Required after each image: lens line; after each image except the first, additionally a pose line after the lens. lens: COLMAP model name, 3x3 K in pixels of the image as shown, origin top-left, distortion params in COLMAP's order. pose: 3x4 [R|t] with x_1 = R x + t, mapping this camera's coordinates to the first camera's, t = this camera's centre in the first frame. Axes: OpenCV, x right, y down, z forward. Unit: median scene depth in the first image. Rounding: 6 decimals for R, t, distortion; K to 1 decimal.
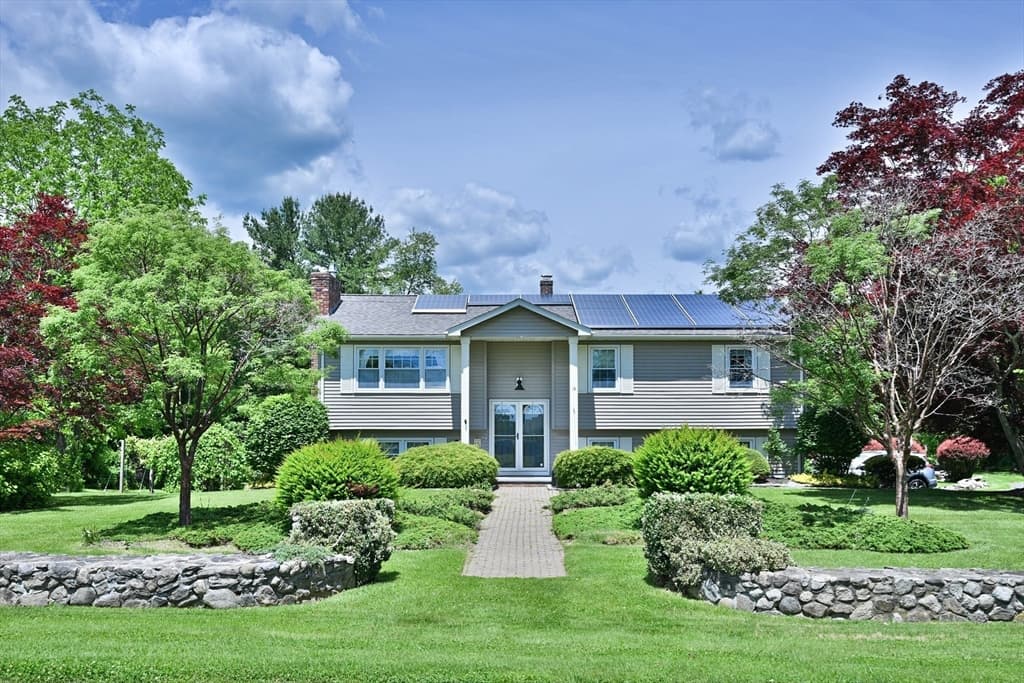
lens RADIAL K [[898.9, 0, 515.1], [0, 898.9, 379.7], [0, 0, 1]] dist [0.005516, 0.003044]
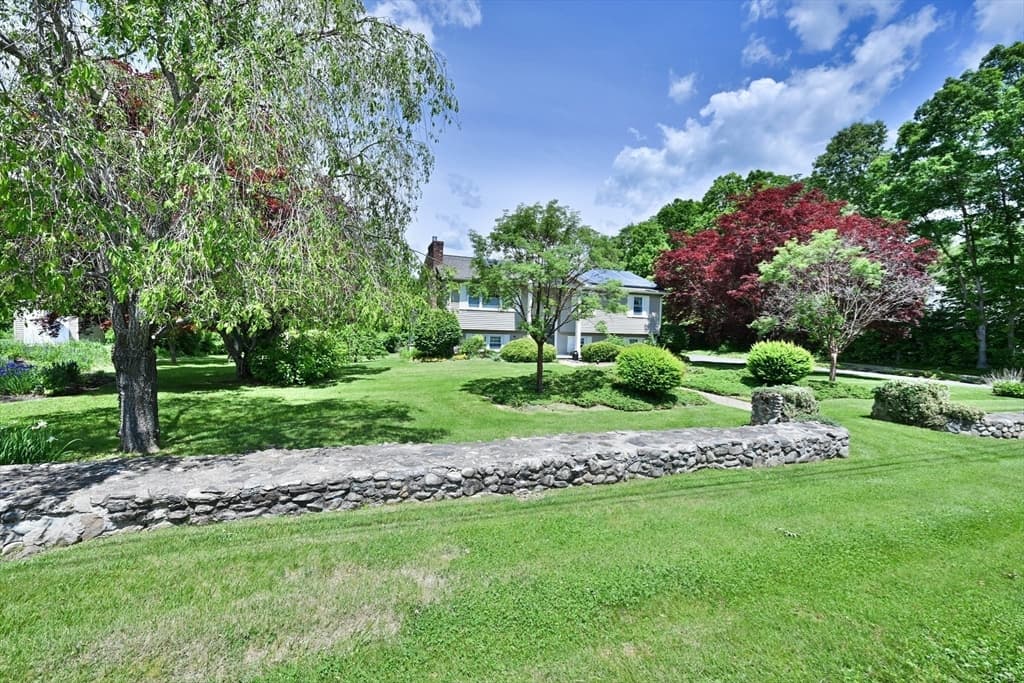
lens RADIAL K [[418.2, 0, 512.0], [0, 418.2, 341.5], [0, 0, 1]] dist [0.001118, 0.000288]
pose [[0.932857, 0.018052, 0.359794, -0.396604], [-0.053233, 0.994687, 0.088114, 0.000070], [-0.356292, -0.101350, 0.928862, 0.168460]]
